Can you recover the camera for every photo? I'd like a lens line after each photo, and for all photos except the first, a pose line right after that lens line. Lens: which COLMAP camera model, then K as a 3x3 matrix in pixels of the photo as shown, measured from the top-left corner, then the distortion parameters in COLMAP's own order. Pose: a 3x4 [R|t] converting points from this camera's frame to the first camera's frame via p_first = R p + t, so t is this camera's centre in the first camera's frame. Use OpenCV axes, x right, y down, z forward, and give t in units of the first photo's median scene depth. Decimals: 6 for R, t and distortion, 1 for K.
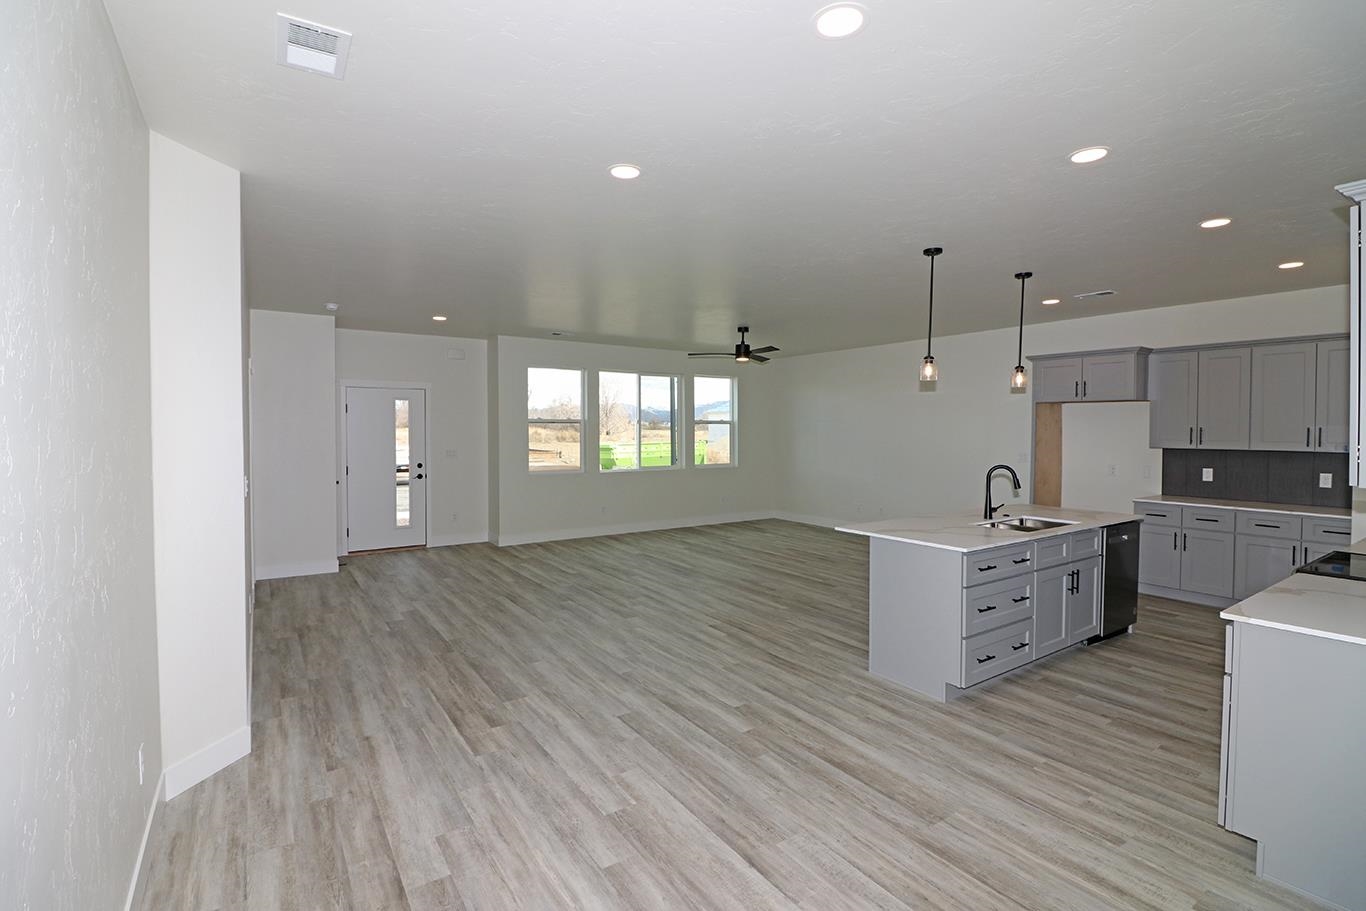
lens RADIAL K [[626.9, 0, 673.6], [0, 626.9, 441.2], [0, 0, 1]] dist [-0.001308, -0.011174]
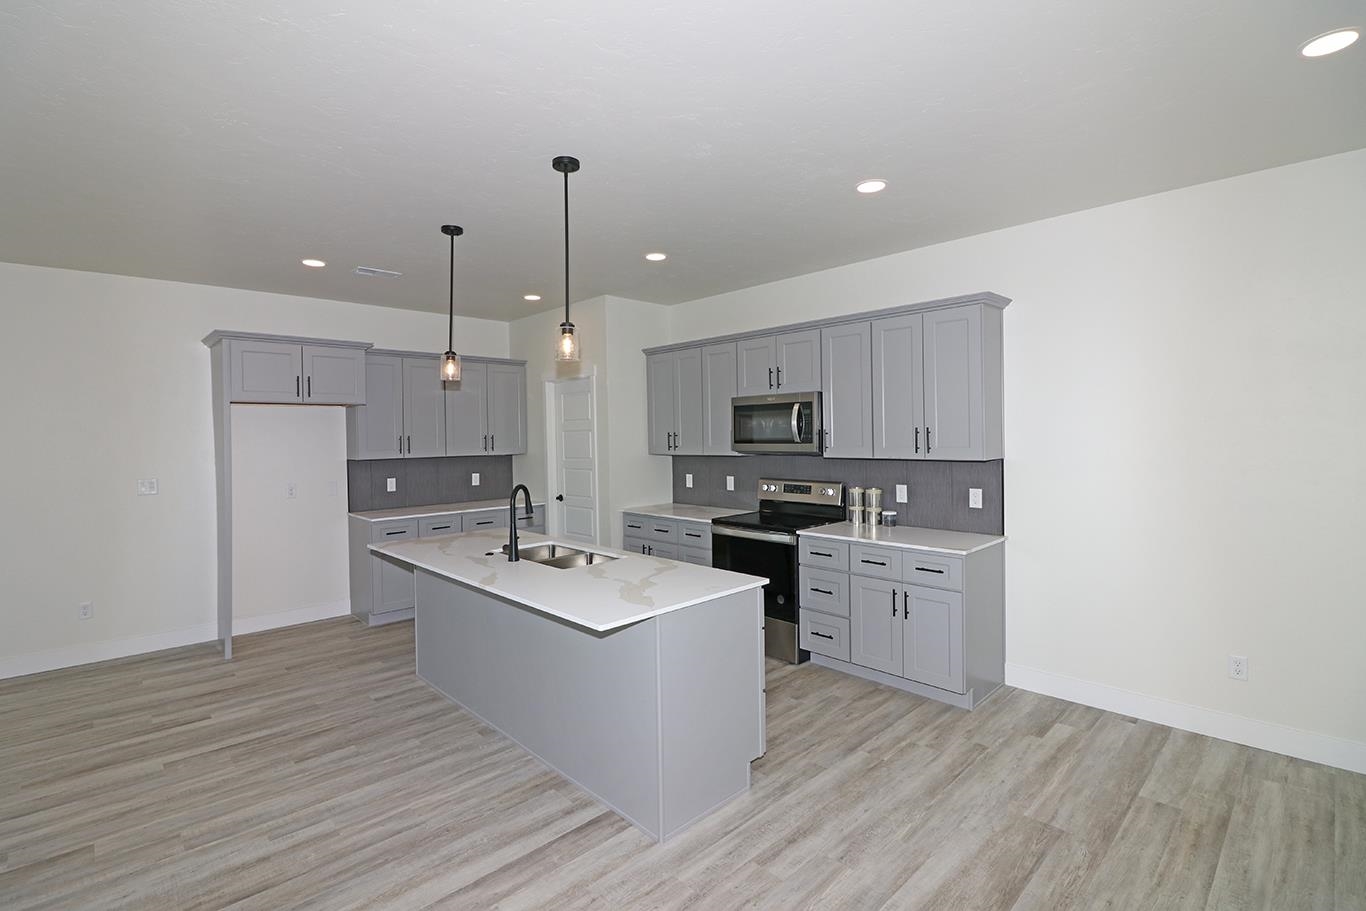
lens RADIAL K [[626.9, 0, 673.6], [0, 626.9, 441.2], [0, 0, 1]] dist [-0.001308, -0.011174]
pose [[-0.168904, -0.009787, 0.985584, -0.244324], [0.034604, 0.999275, 0.015854, -0.019405], [-0.985025, 0.036783, -0.168443, 0.973443]]
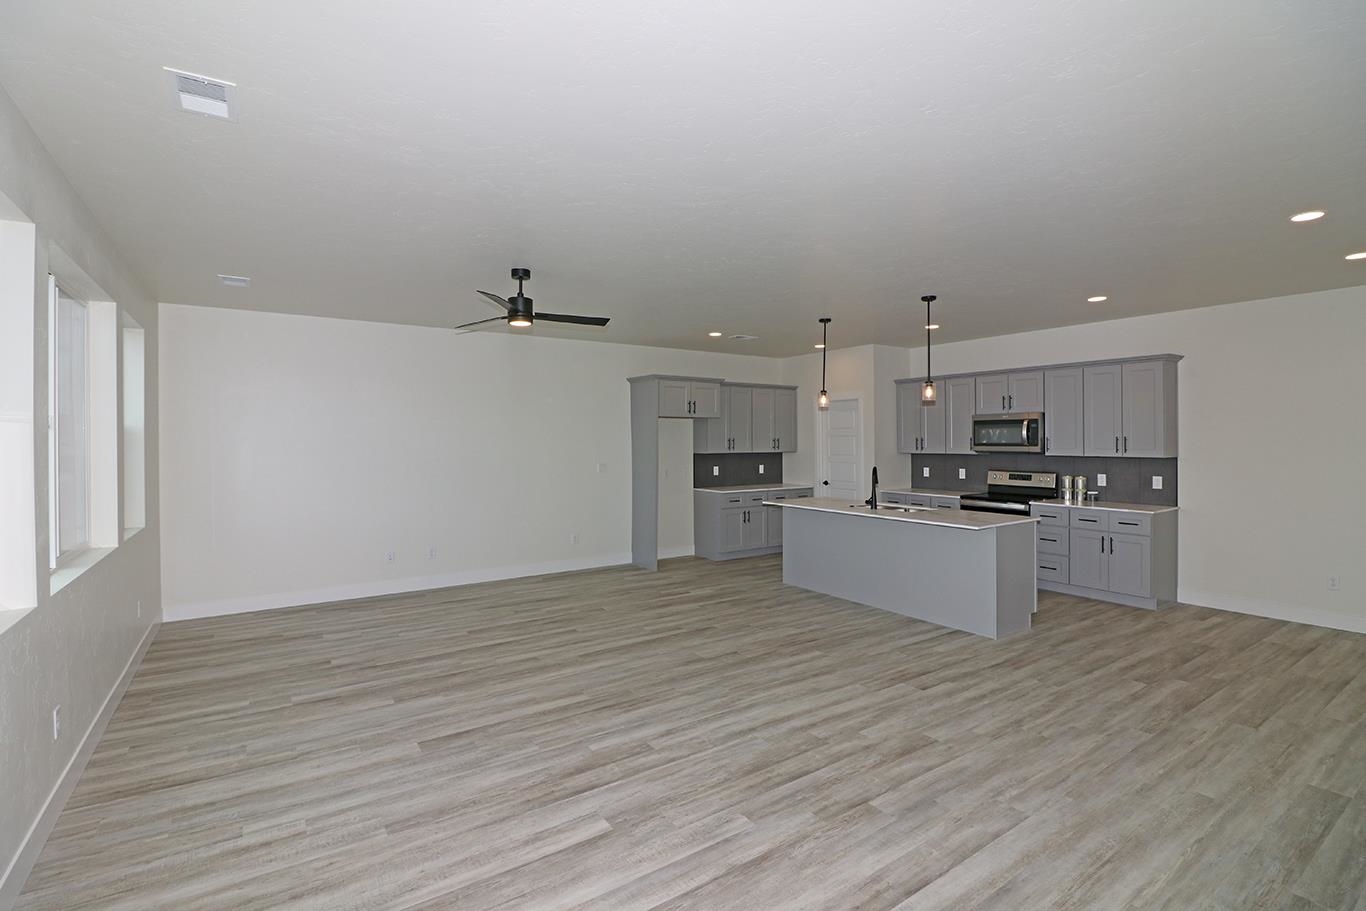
lens RADIAL K [[626.9, 0, 673.6], [0, 626.9, 441.2], [0, 0, 1]] dist [-0.001308, -0.011174]
pose [[0.004713, -0.004339, 0.999979, -0.818048], [0.023997, 0.999703, 0.004225, -0.032255], [-0.999701, 0.023976, 0.004815, 1.458663]]
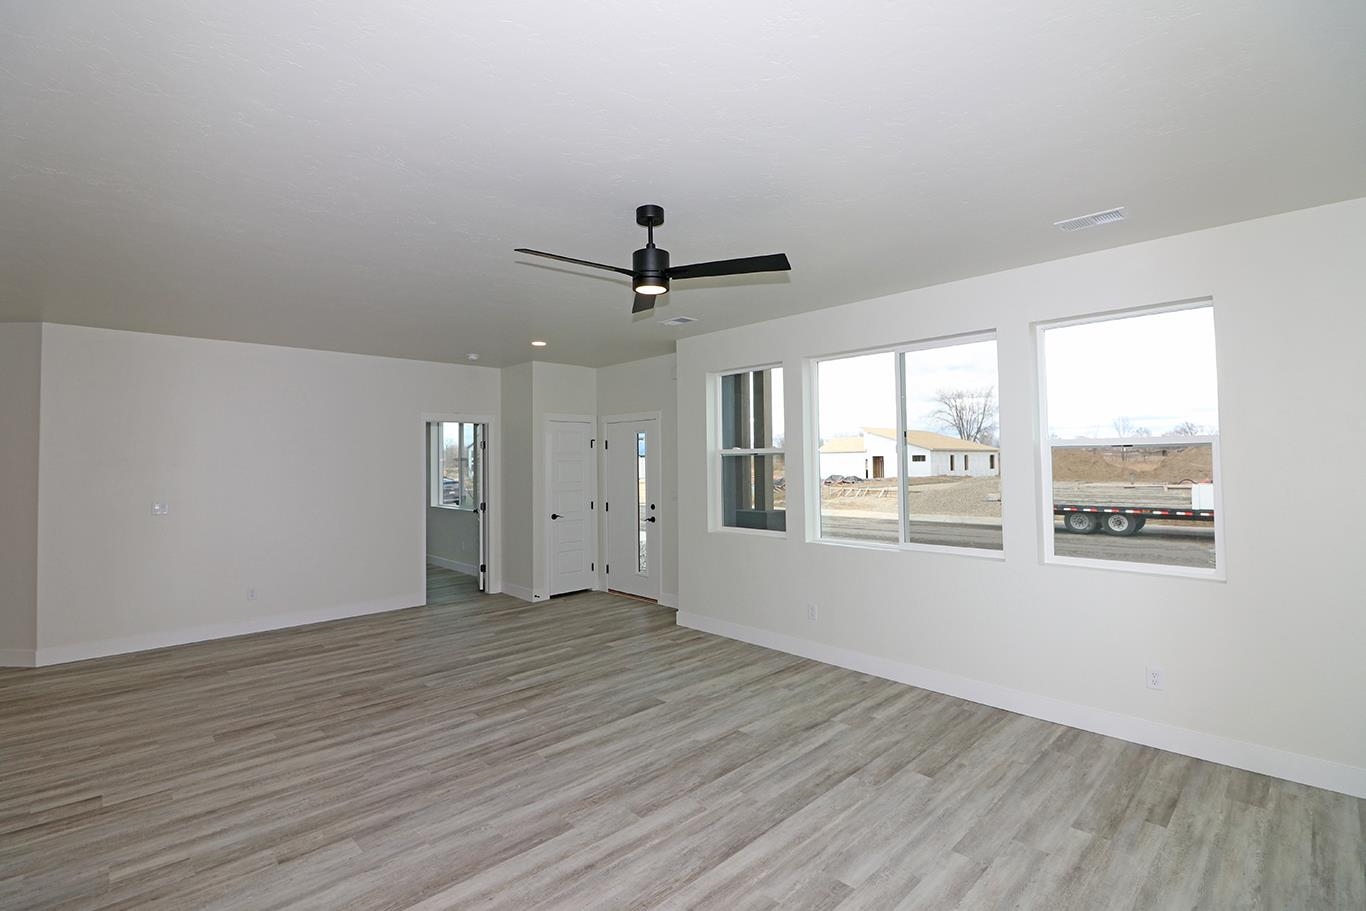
lens RADIAL K [[626.9, 0, 673.6], [0, 626.9, 441.2], [0, 0, 1]] dist [-0.001308, -0.011174]
pose [[0.172967, -0.035587, -0.984285, 0.844482], [-0.008322, 0.999259, -0.037590, -0.036070], [0.984893, 0.014693, 0.172542, 1.614809]]
